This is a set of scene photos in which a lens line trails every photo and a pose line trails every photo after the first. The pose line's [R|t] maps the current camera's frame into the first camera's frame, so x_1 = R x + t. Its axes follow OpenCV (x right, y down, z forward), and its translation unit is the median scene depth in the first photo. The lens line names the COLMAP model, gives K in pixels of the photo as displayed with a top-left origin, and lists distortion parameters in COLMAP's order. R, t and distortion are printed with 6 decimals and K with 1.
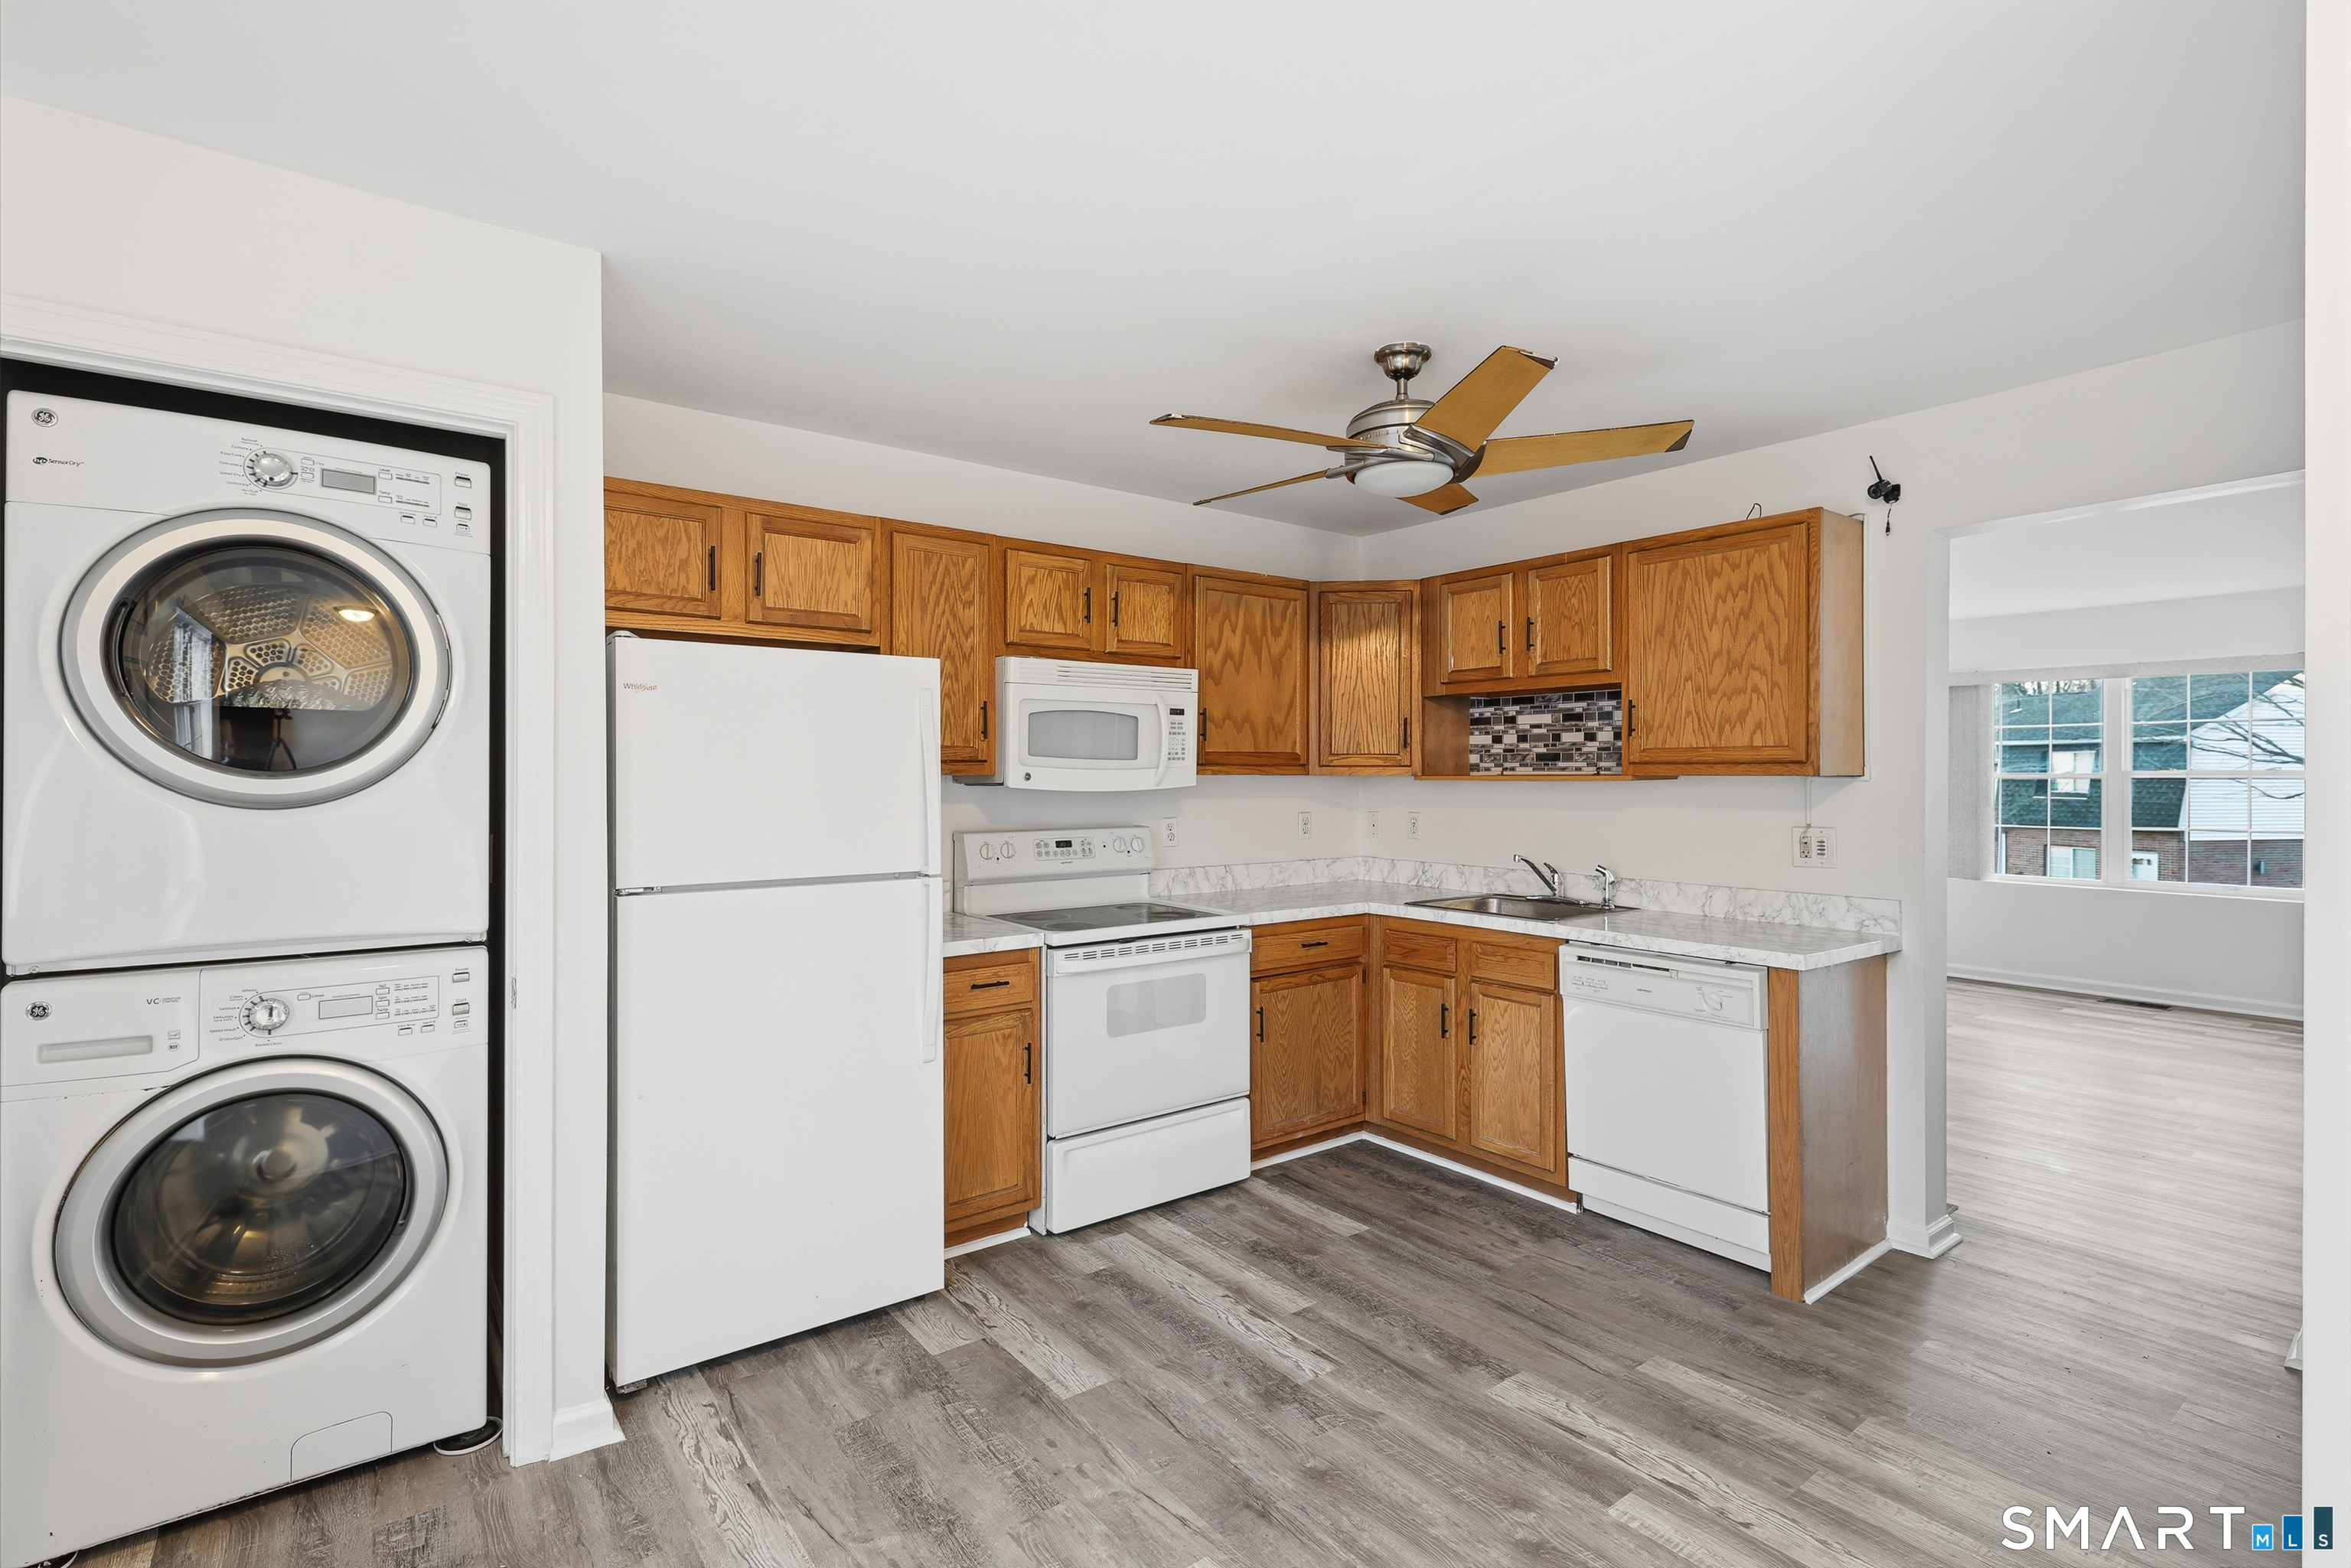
lens RADIAL K [[1096.3, 0, 1185.5], [0, 1096.3, 774.5], [0, 0, 1]] dist [-0.004104, 0.000033]
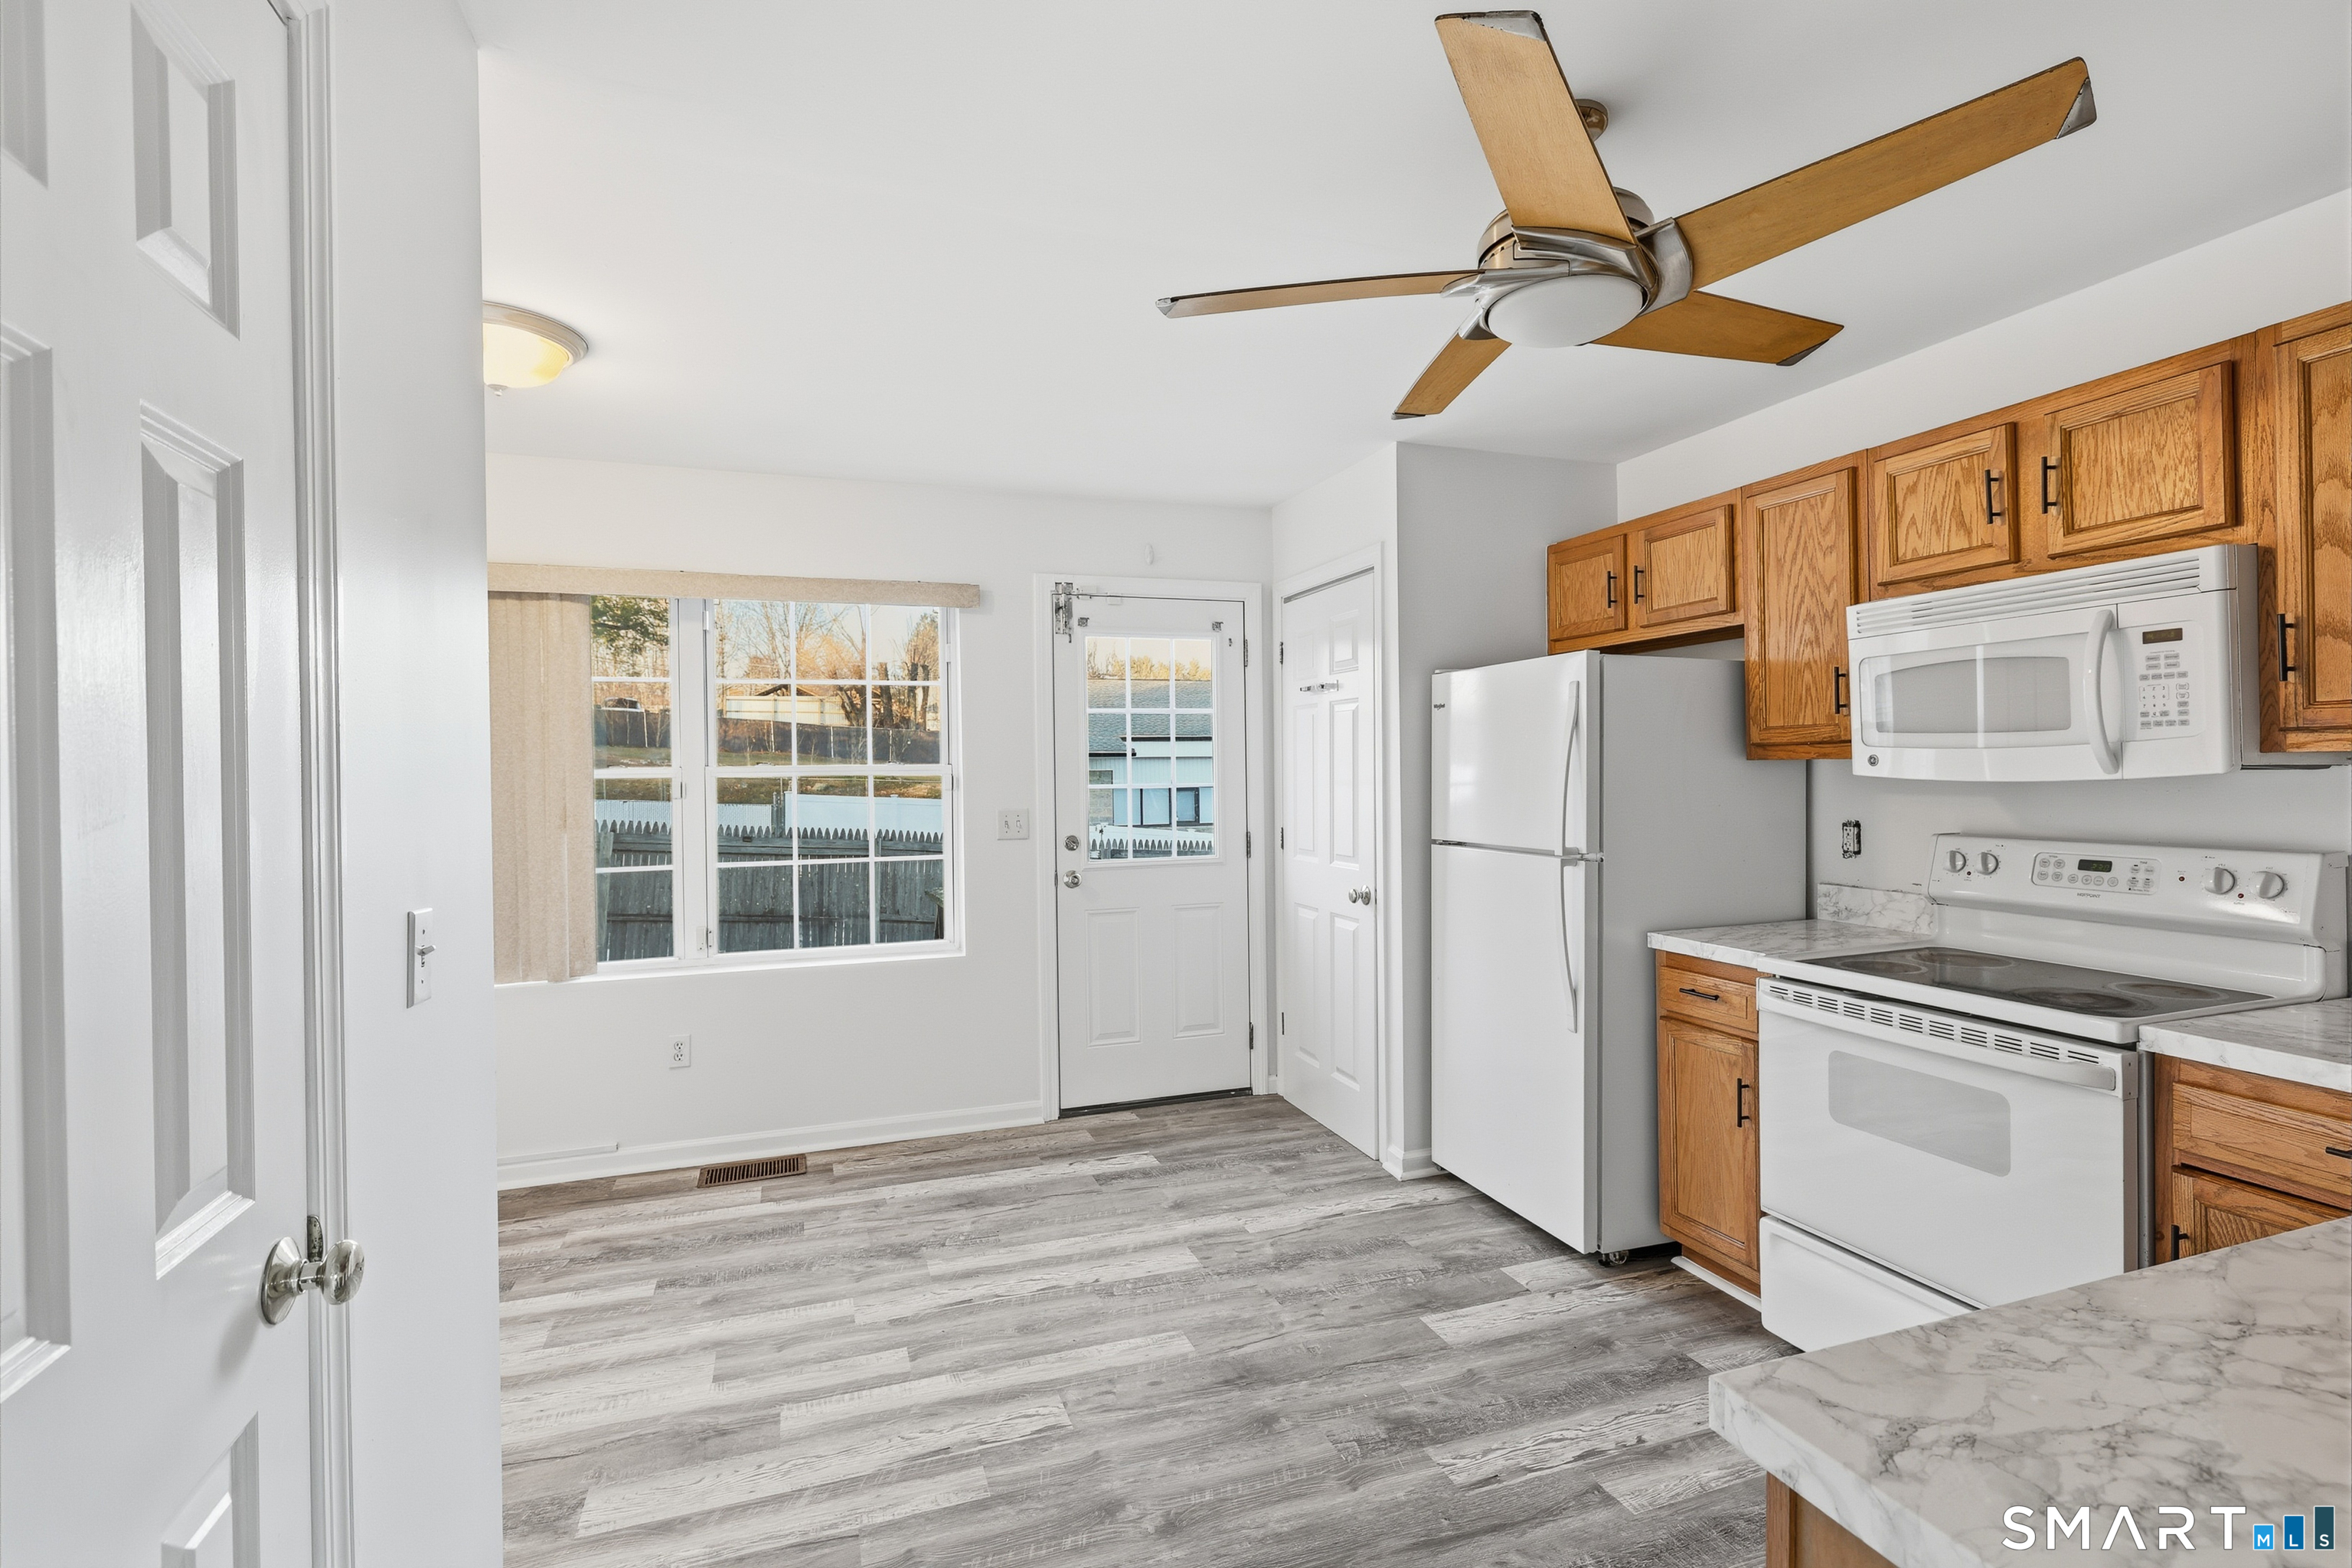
lens RADIAL K [[1096.8, 0, 1186.0], [0, 1096.8, 774.4], [0, 0, 1]] dist [-0.004104, 0.000033]
pose [[-0.309028, 0.006645, -0.951030, 0.862541], [0.012198, 0.999921, 0.003023, 0.004242], [0.950975, -0.010666, -0.309084, 0.941395]]
